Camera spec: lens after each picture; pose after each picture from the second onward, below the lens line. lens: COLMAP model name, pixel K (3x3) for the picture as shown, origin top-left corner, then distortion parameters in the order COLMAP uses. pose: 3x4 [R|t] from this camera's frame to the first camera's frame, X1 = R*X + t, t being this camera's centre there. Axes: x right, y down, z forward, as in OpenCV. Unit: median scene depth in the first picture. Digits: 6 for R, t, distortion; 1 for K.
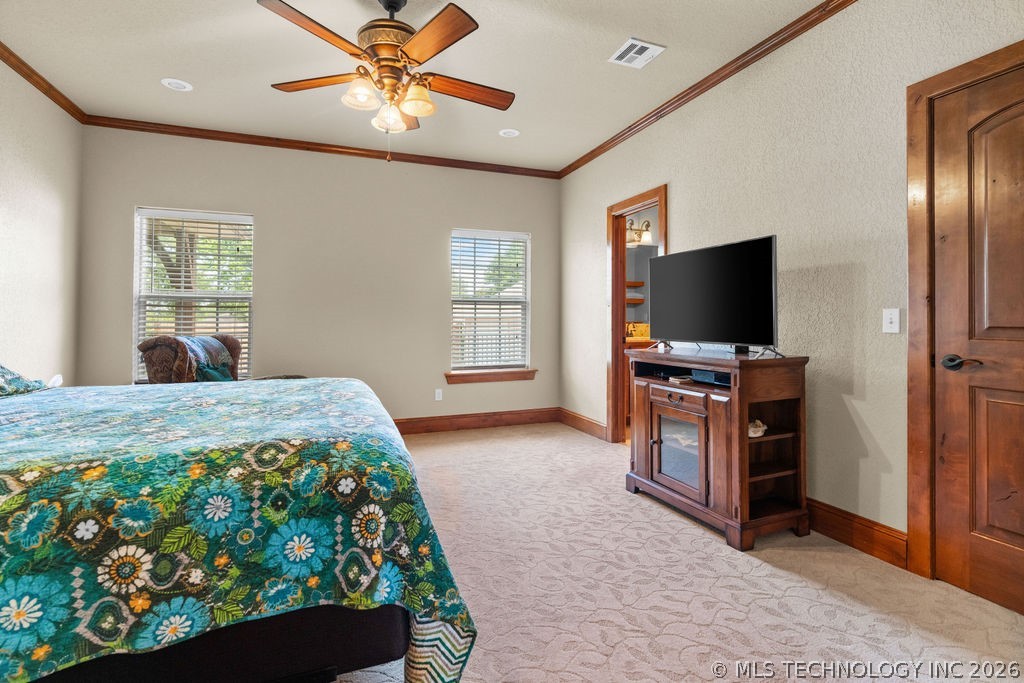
lens RADIAL K [[476.5, 0, 515.5], [0, 476.5, 316.9], [0, 0, 1]] dist [-0.012754, 0.003549]
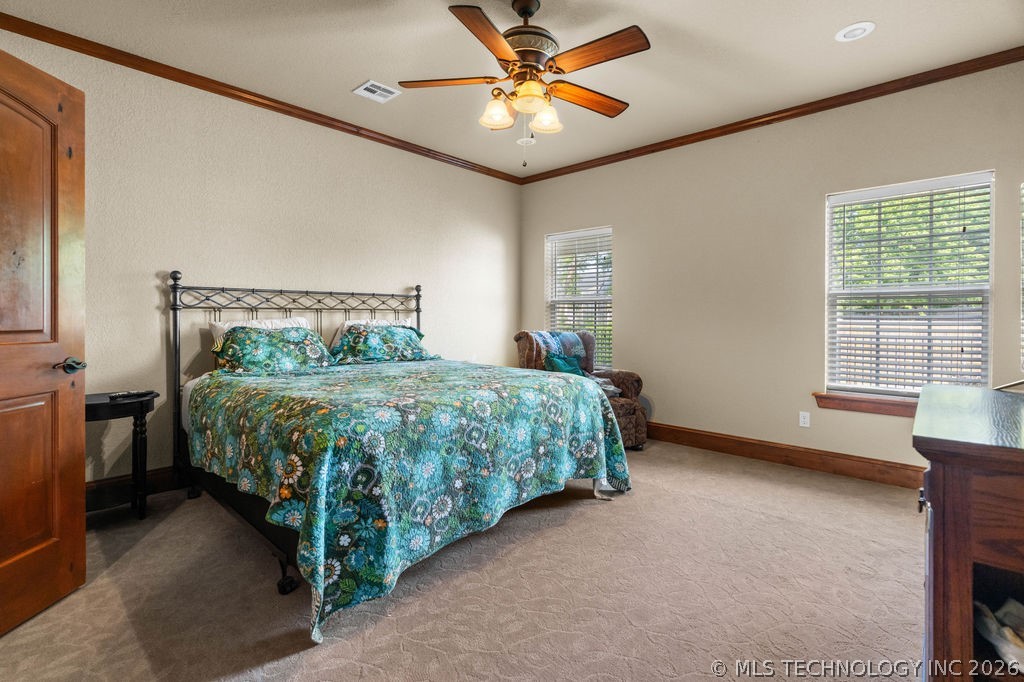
lens RADIAL K [[476.5, 0, 512.8], [0, 476.5, 320.8], [0, 0, 1]] dist [-0.012754, 0.003549]
pose [[0.421715, 0.008150, -0.906692, 0.626848], [0.003274, 0.999939, 0.010511, -0.003044], [0.906722, -0.007401, 0.421663, 0.513561]]
